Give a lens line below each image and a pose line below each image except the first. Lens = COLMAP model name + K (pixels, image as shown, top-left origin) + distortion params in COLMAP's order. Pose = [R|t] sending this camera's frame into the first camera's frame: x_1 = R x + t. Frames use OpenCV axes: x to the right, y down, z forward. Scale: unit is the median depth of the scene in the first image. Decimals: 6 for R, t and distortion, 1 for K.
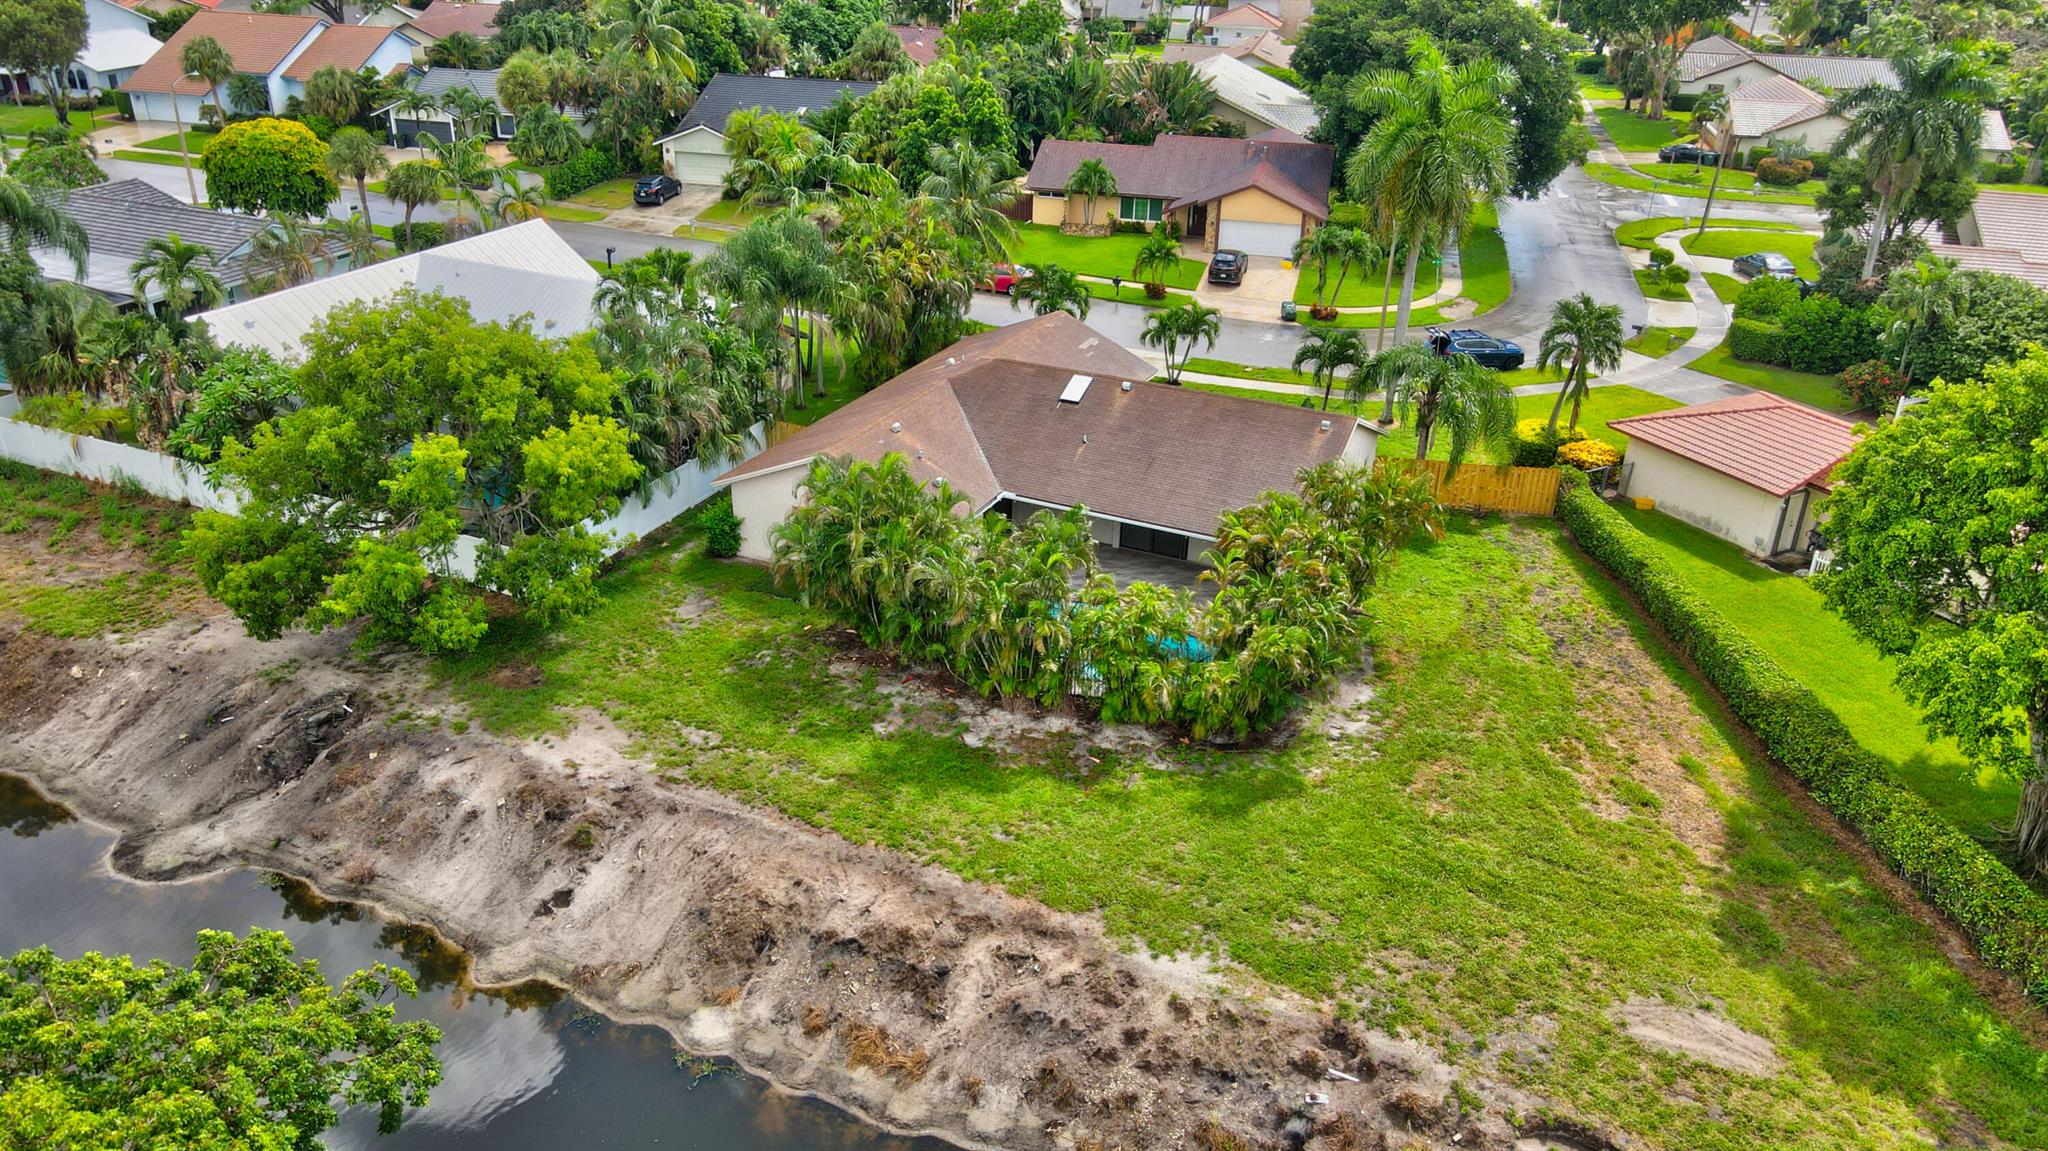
lens RADIAL K [[1497.6, 0, 1014.7], [0, 1497.6, 578.8], [0, 0, 1]] dist [-0.002946, -0.002395]
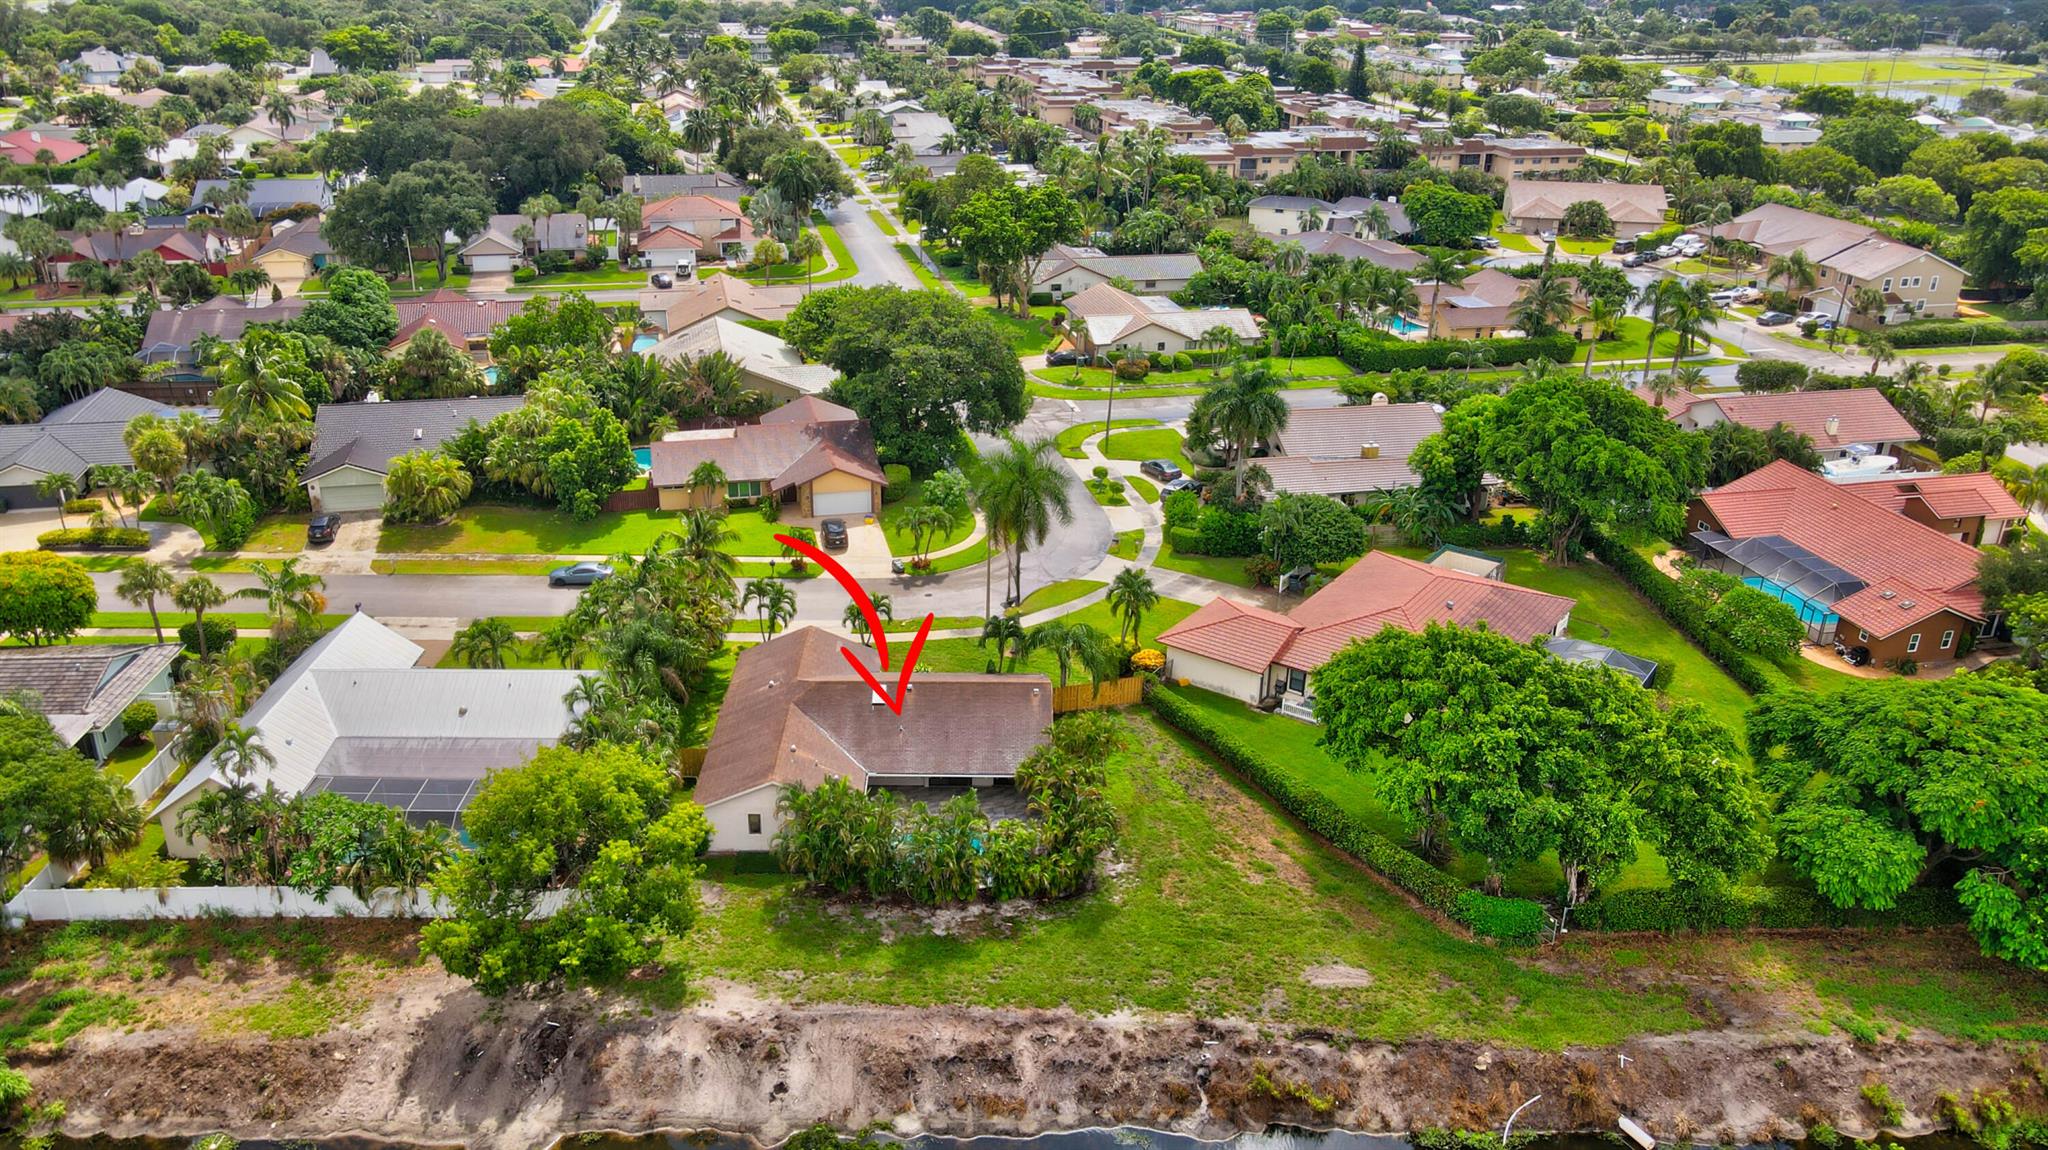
lens RADIAL K [[1490.4, 0, 1009.7], [0, 1490.4, 574.9], [0, 0, 1]] dist [-0.002280, 0.011911]
pose [[0.893584, -0.179828, 0.411303, -0.703695], [0.197298, 0.980344, -0.000022, -0.337800], [-0.403214, 0.081169, 0.911499, -0.781975]]
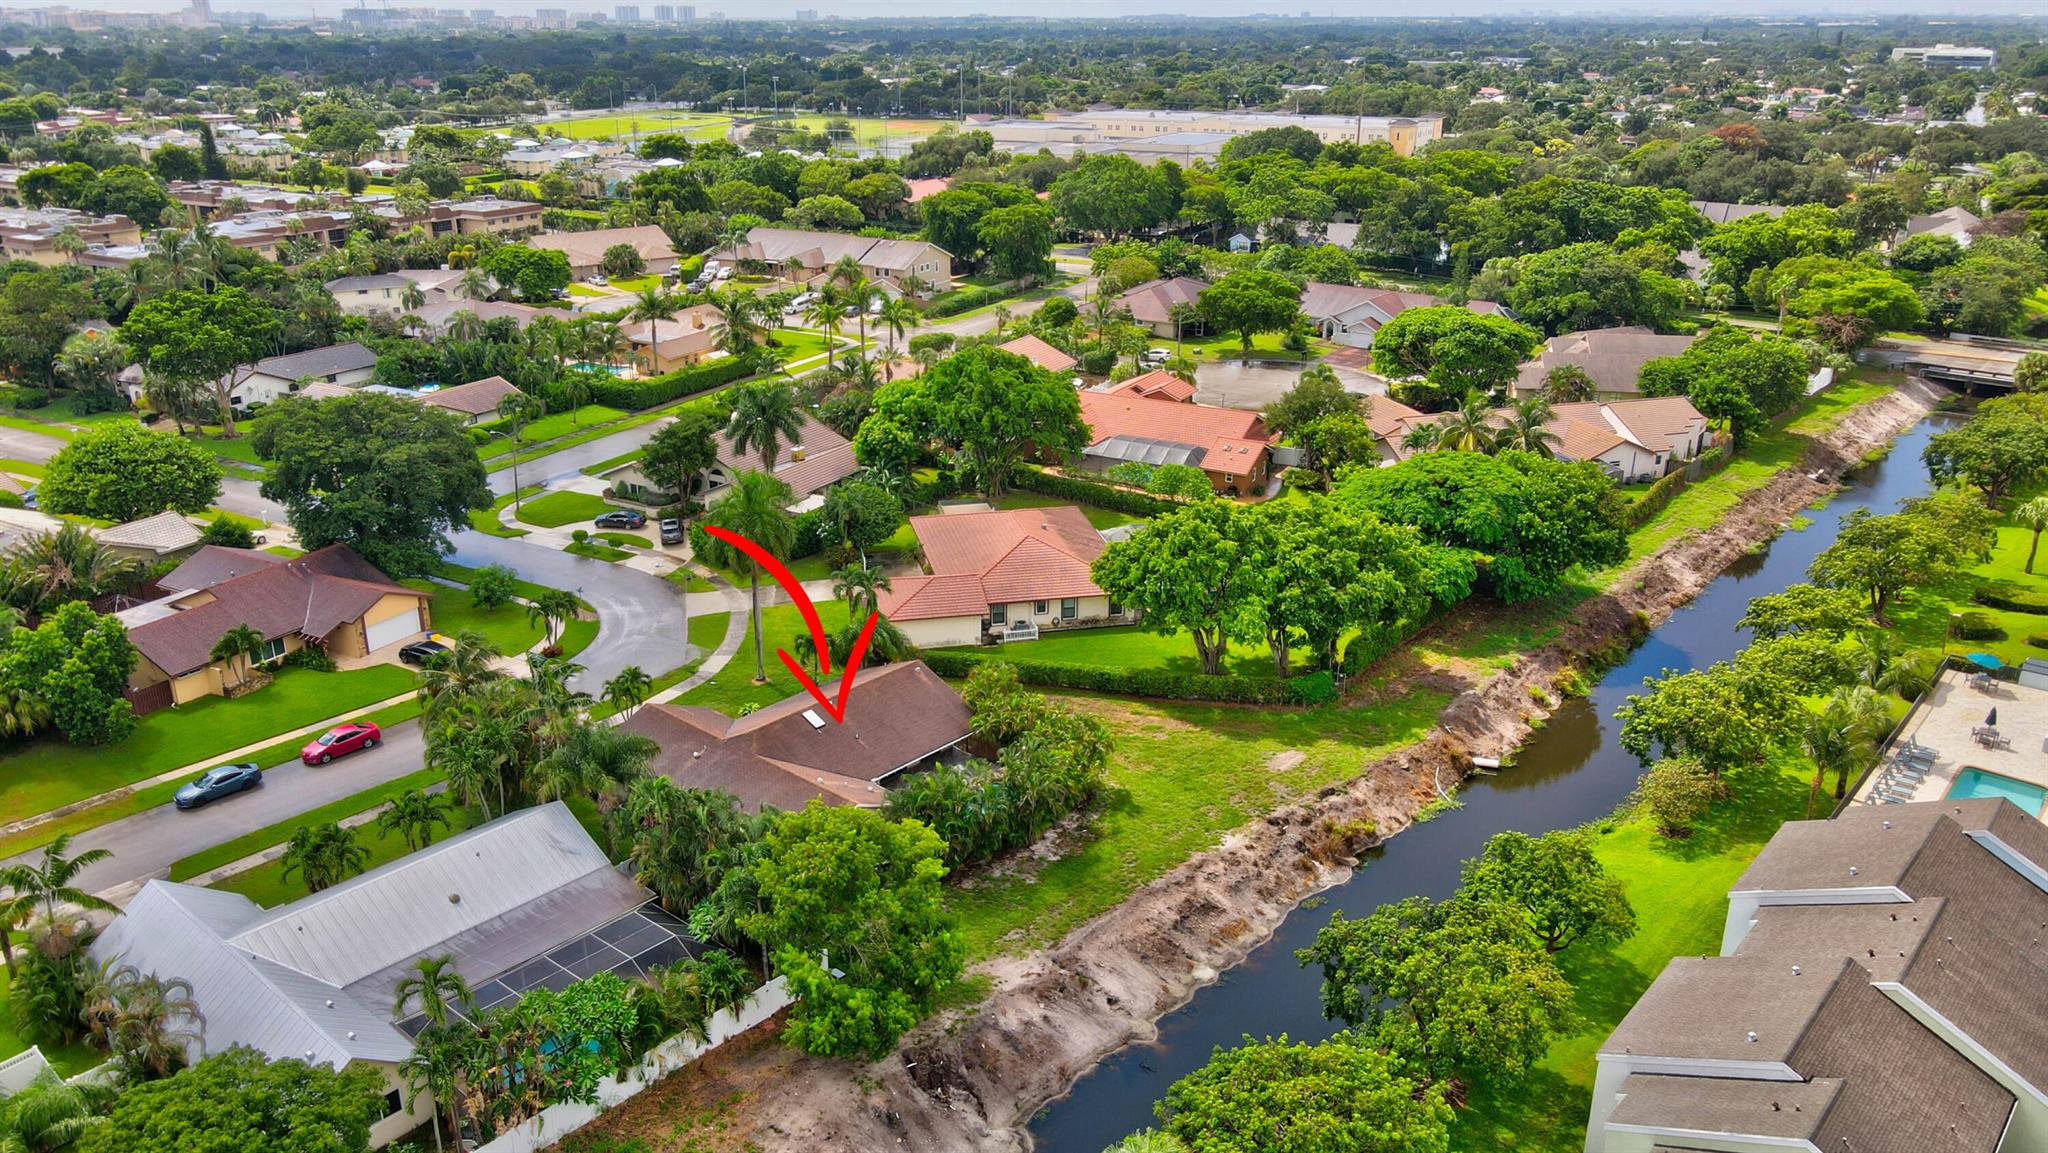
lens RADIAL K [[1490.4, 0, 1009.7], [0, 1490.4, 576.4], [0, 0, 1]] dist [-0.002280, 0.011911]
pose [[0.279055, -0.351691, 0.893556, -1.992815], [0.429291, 0.878048, 0.211521, -0.790802], [-0.858974, 0.324570, 0.396002, 0.161471]]
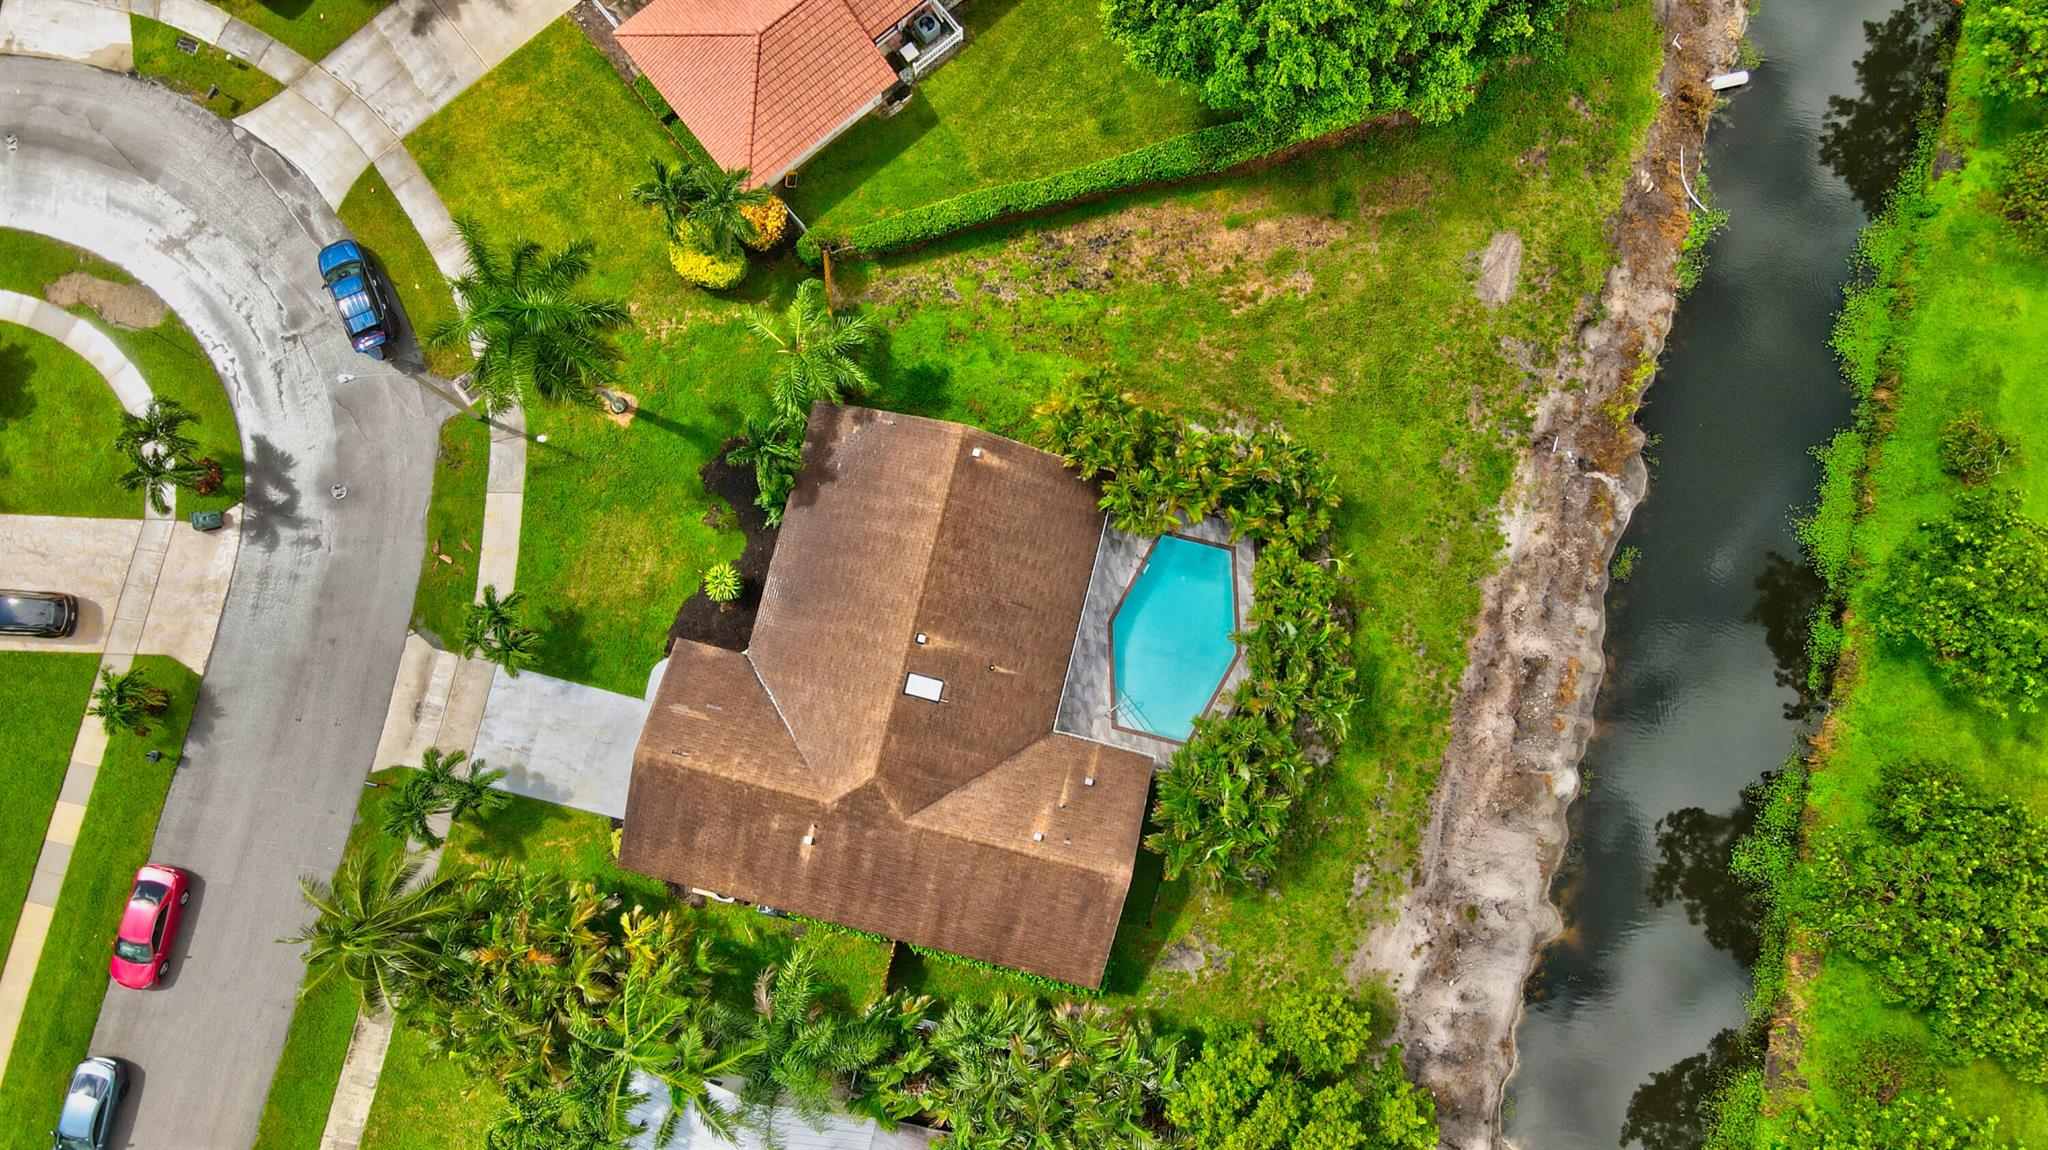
lens RADIAL K [[1497.6, 0, 1014.7], [0, 1497.6, 578.3], [0, 0, 1]] dist [-0.002946, -0.002395]
pose [[-0.201167, -0.976709, 0.074645, 0.037345], [0.421421, -0.017503, 0.906696, -1.562508], [-0.884272, 0.213854, 0.415127, 0.749046]]
